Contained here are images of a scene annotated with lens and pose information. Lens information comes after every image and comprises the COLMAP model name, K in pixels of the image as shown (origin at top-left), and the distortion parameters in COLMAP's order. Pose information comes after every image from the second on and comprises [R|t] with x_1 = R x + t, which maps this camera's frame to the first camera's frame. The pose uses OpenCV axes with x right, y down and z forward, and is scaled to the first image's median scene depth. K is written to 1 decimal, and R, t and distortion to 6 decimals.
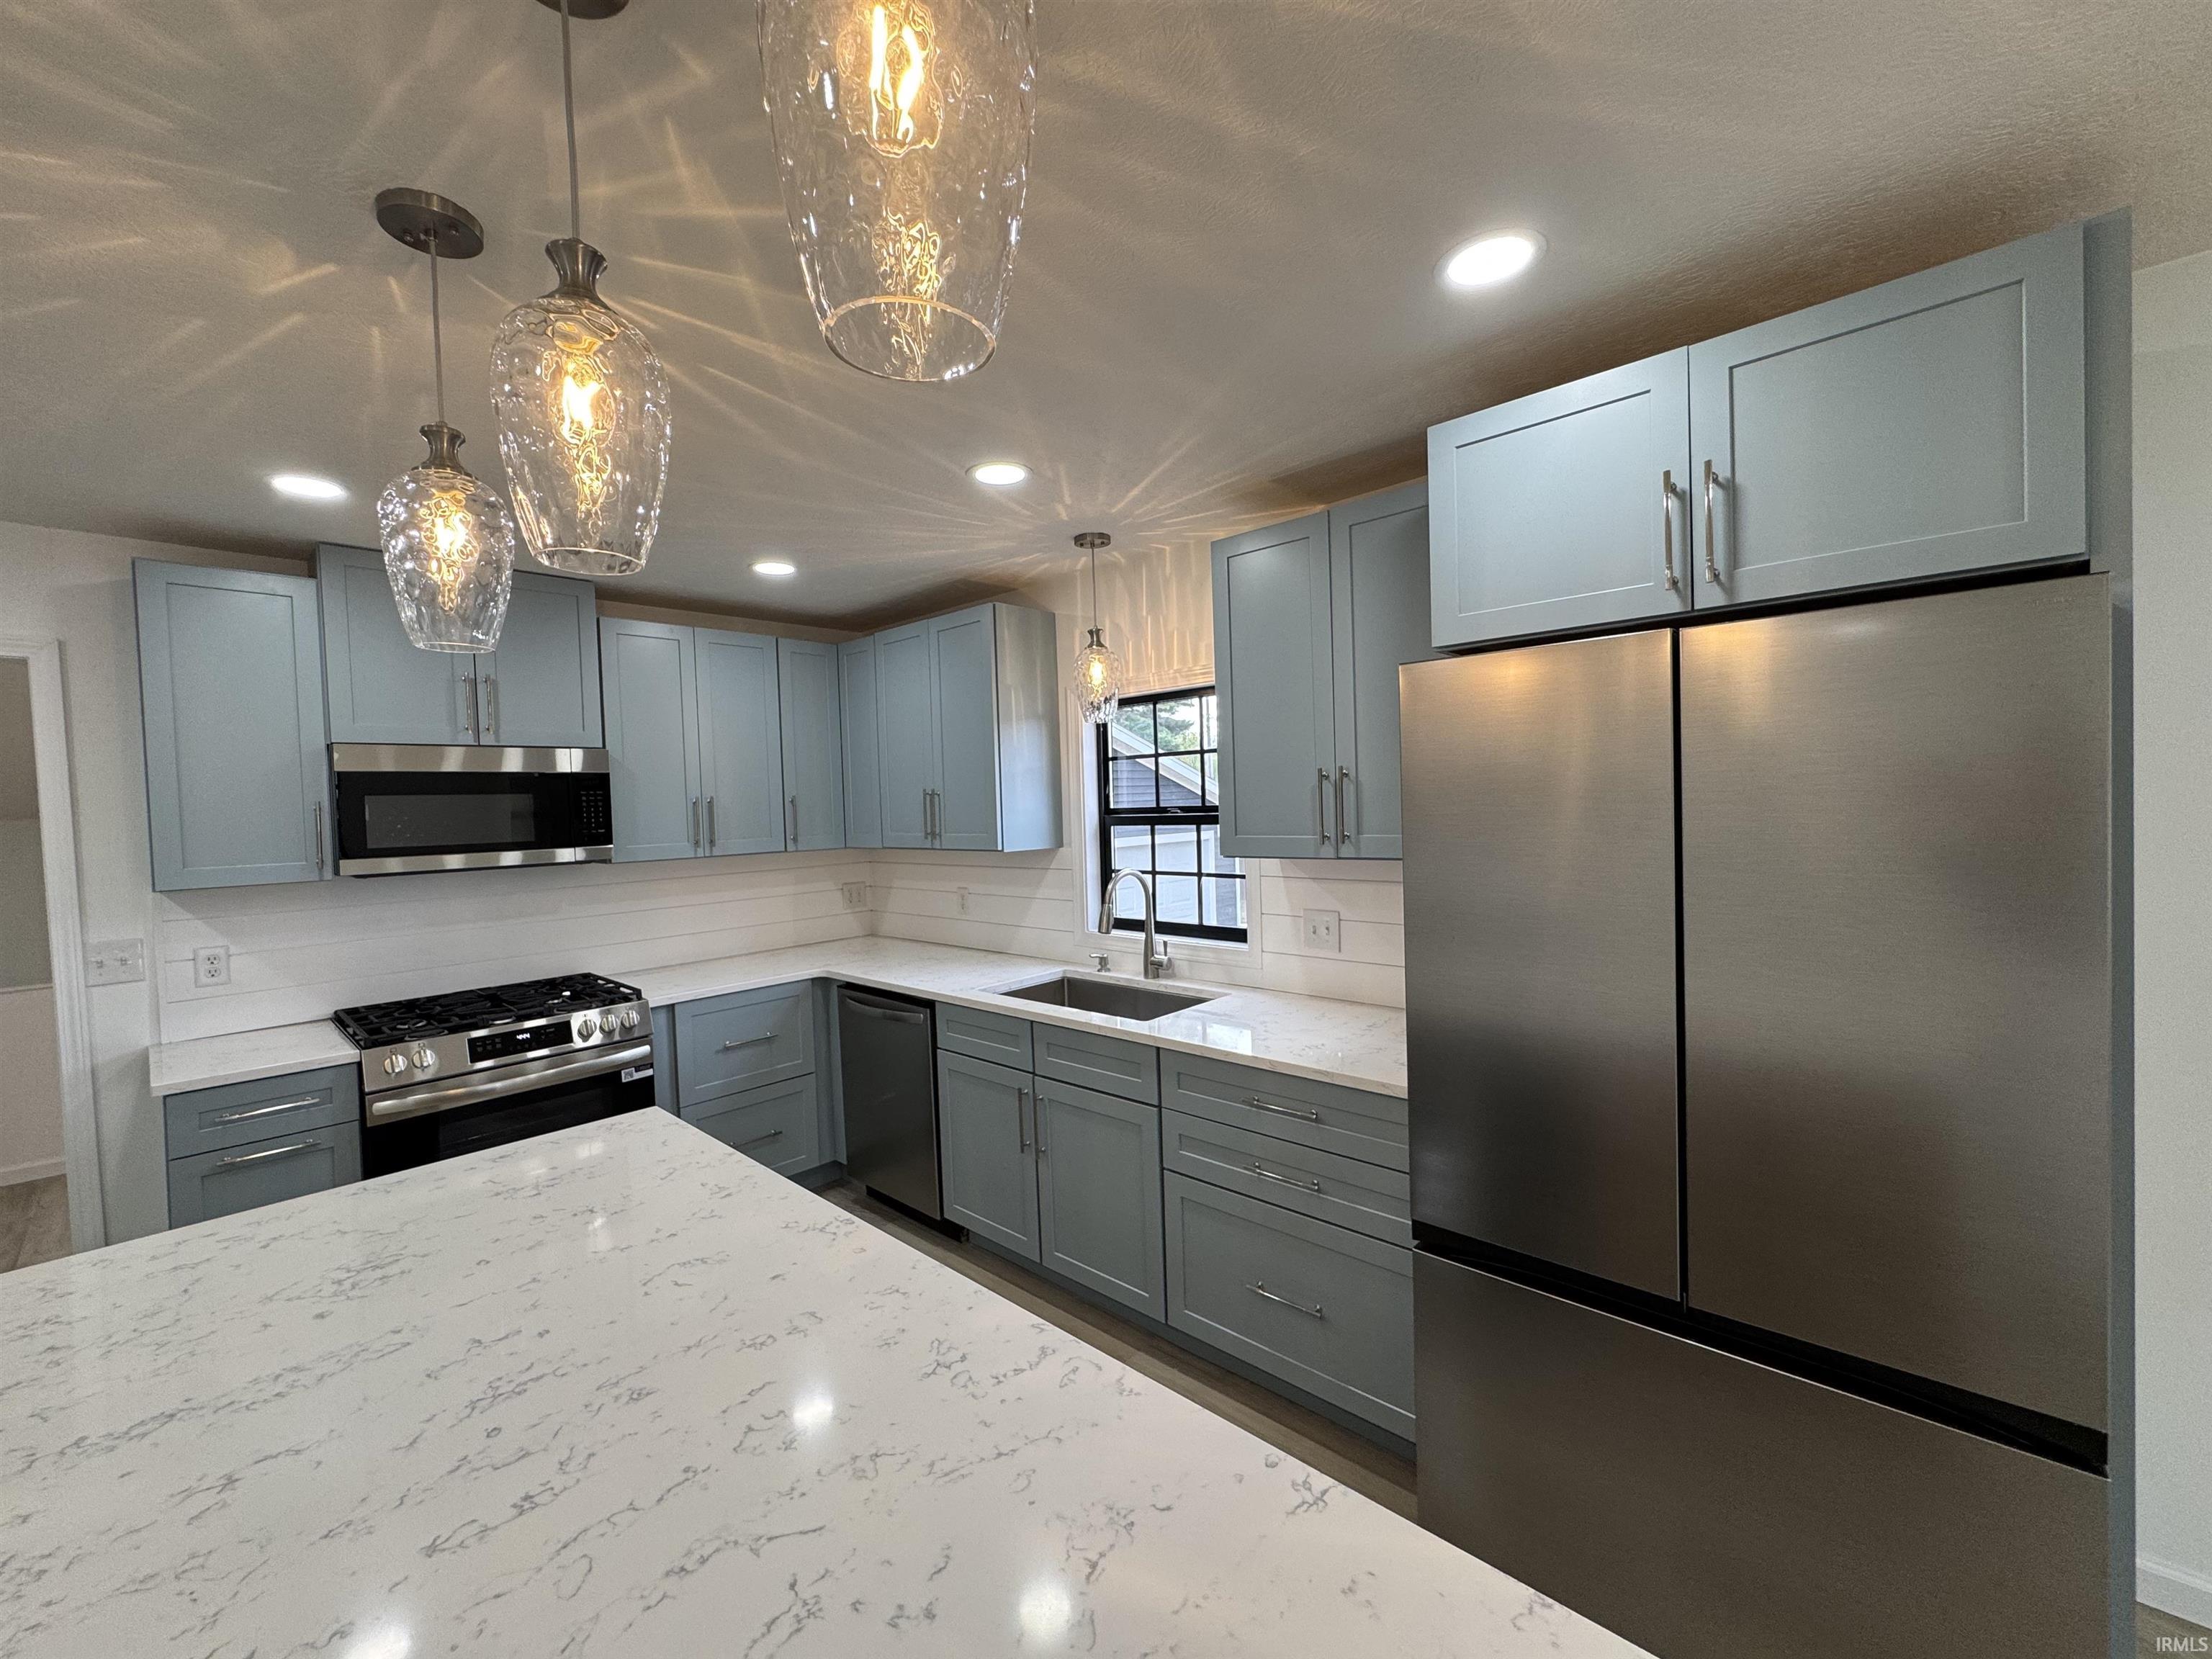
lens RADIAL K [[886.4, 0, 1103.5], [0, 886.4, 826.3], [0, 0, 1]] dist [-0.001453, 0.000254]
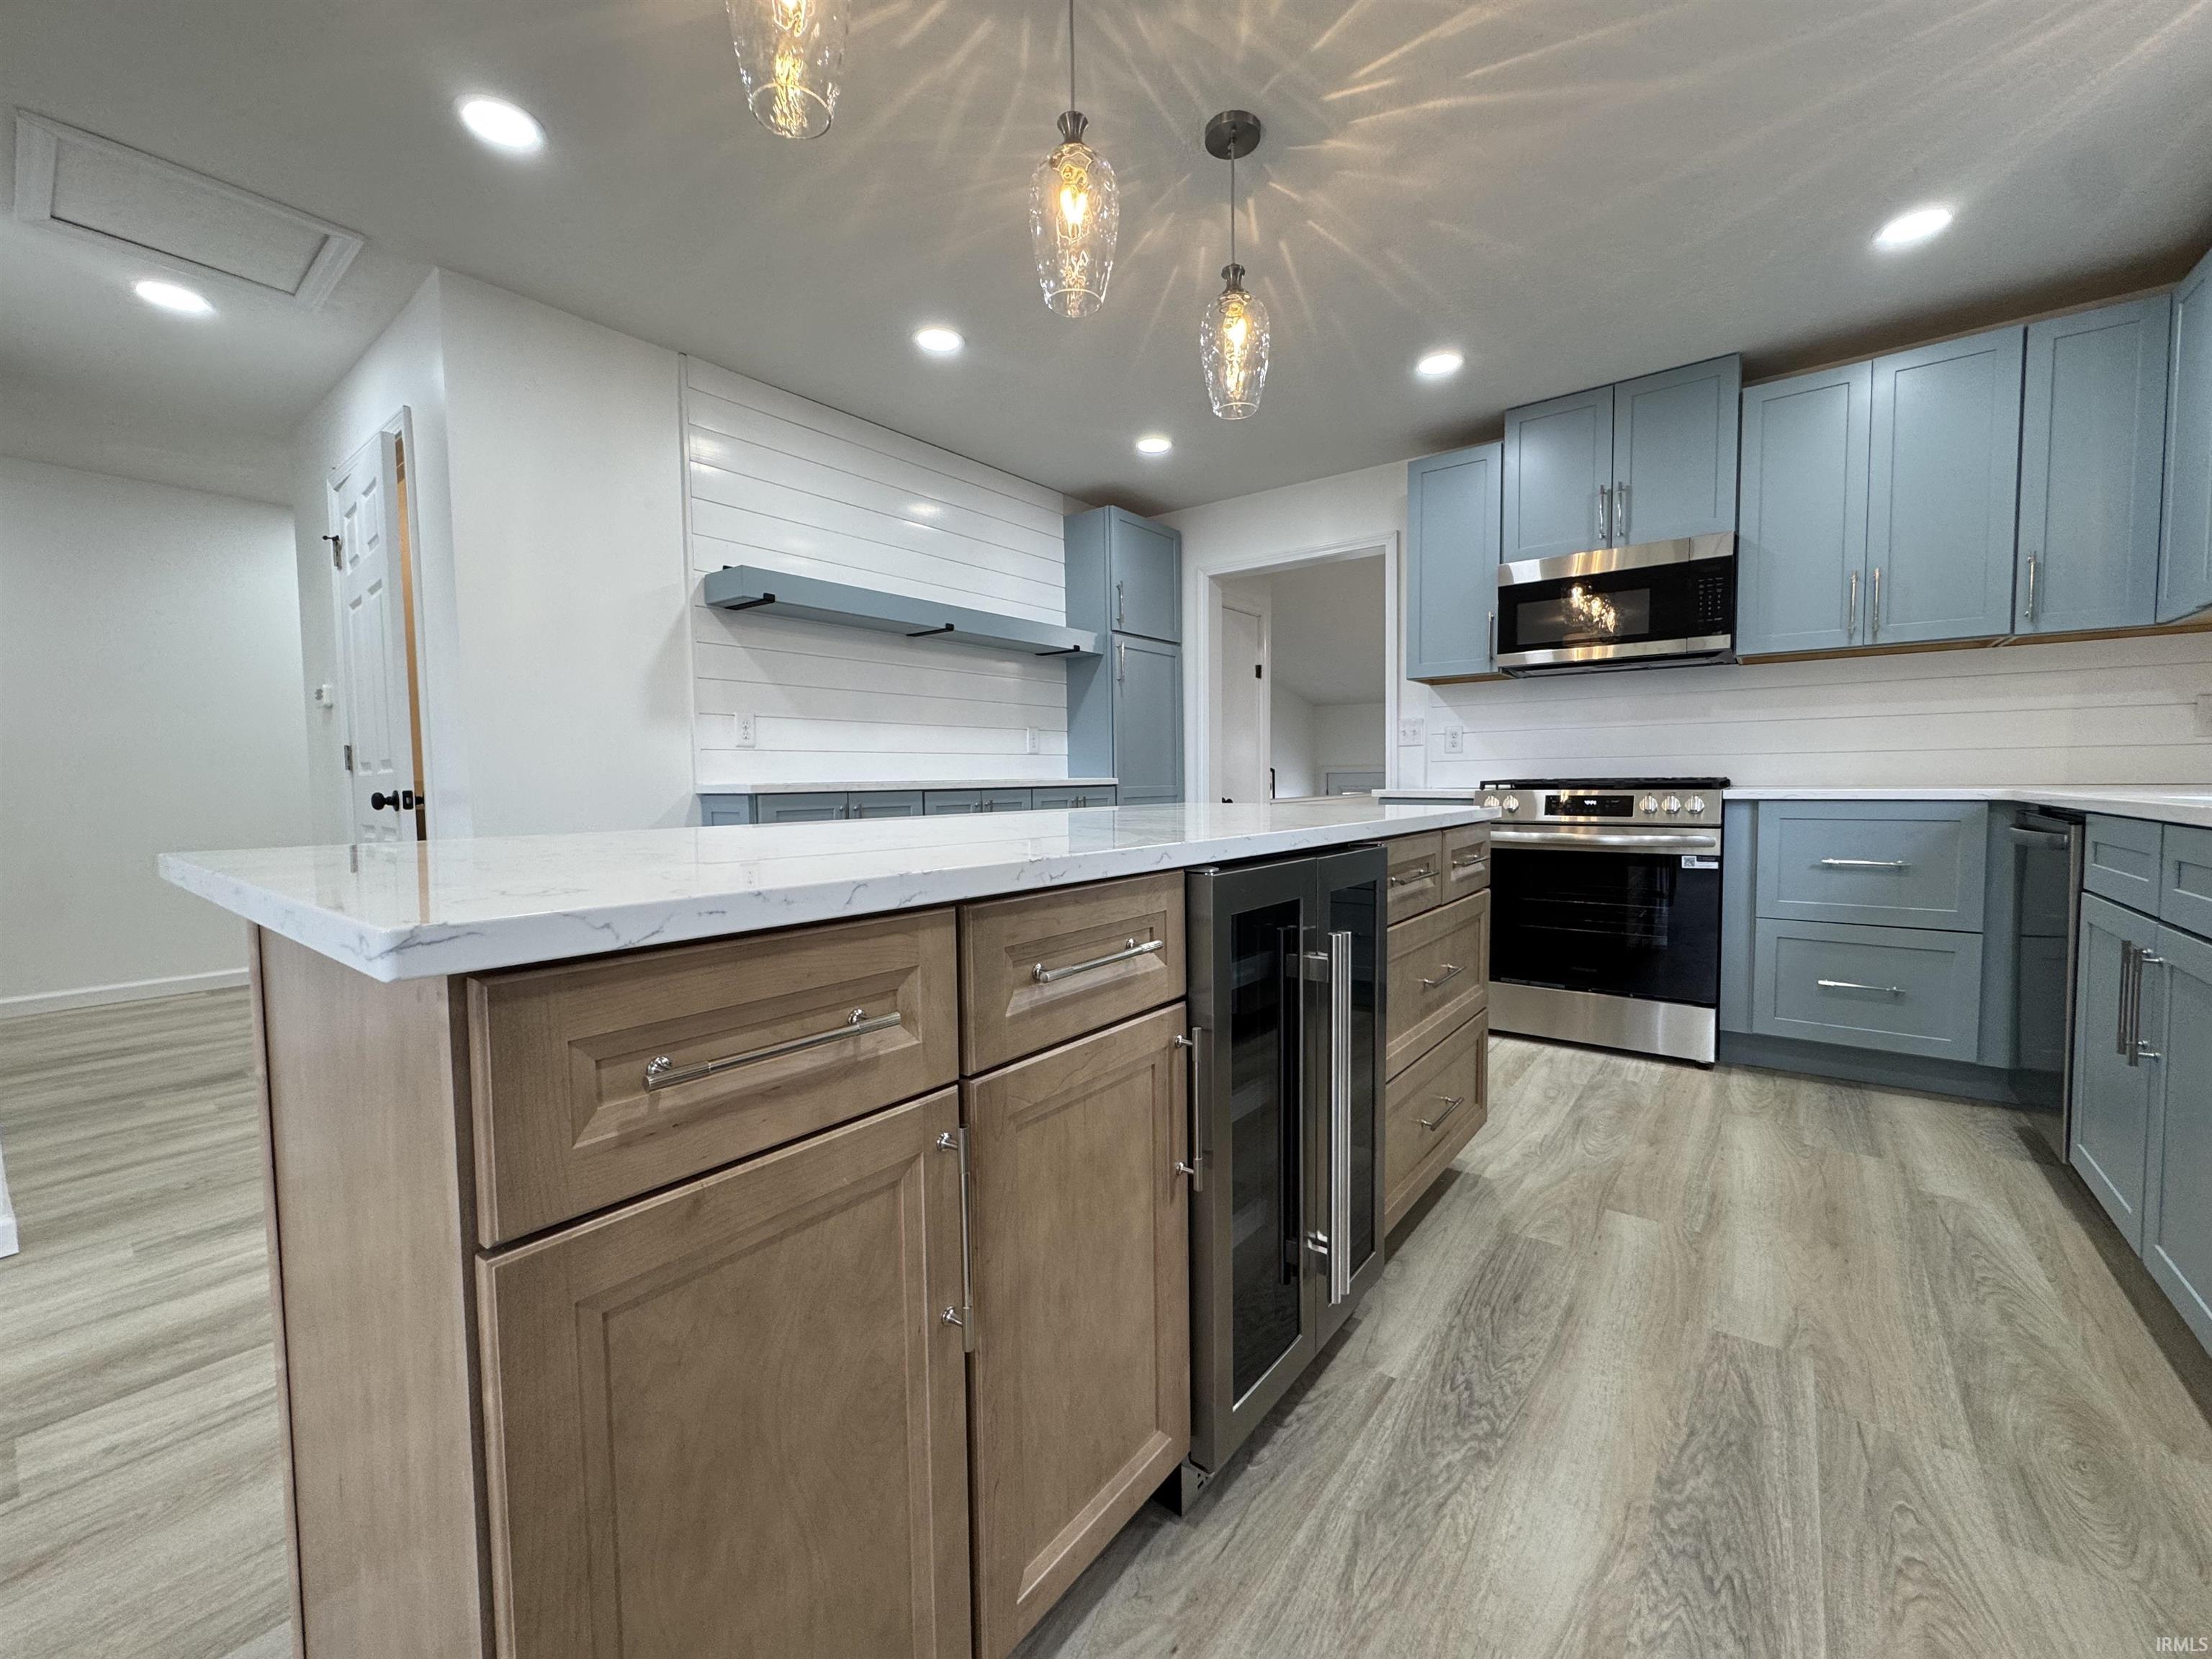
lens RADIAL K [[886.4, 0, 1106.6], [0, 886.4, 828.7], [0, 0, 1]] dist [-0.001453, 0.000254]
pose [[0.095125, 0.089866, -0.991401, 0.371477], [-0.017676, 0.995912, 0.088579, 0.171215], [0.995308, 0.009097, 0.096324, 0.269319]]
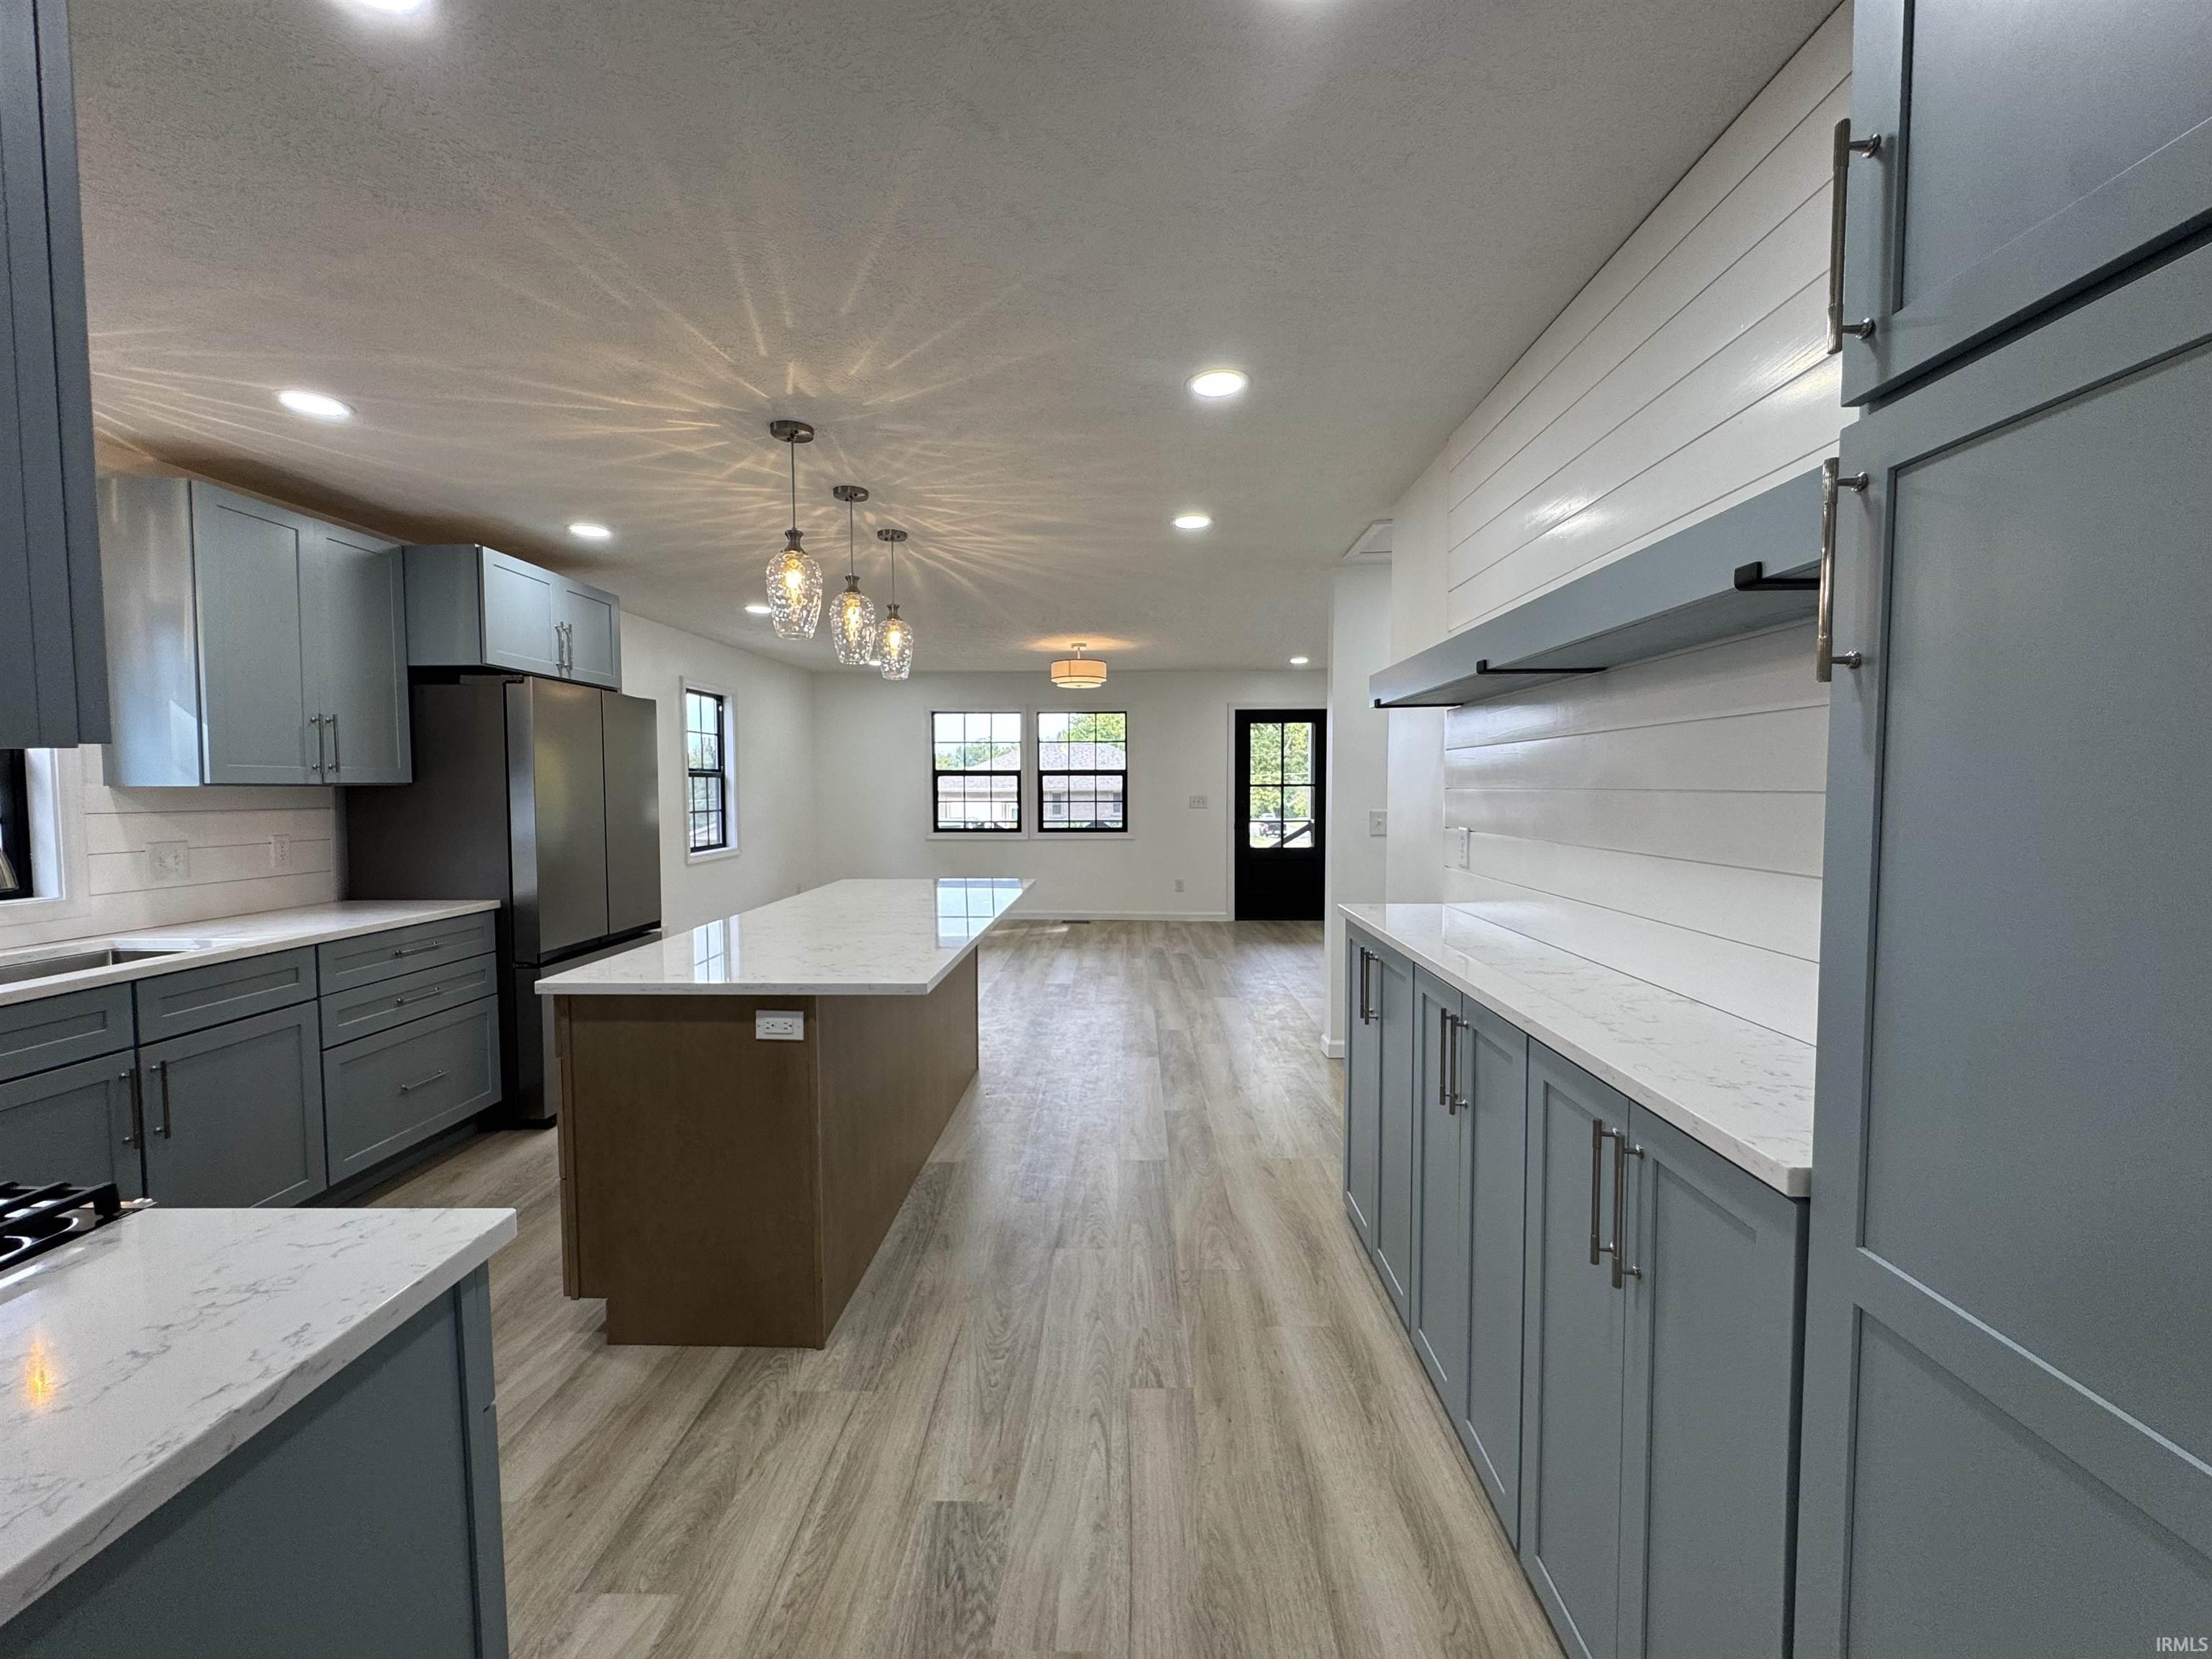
lens RADIAL K [[886.4, 0, 1105.7], [0, 886.4, 827.5], [0, 0, 1]] dist [-0.001453, 0.000254]
pose [[-0.660603, 0.001127, 0.750735, -1.179245], [0.047452, 0.998062, 0.040257, 0.081302], [-0.749234, 0.062218, -0.659376, 0.790292]]
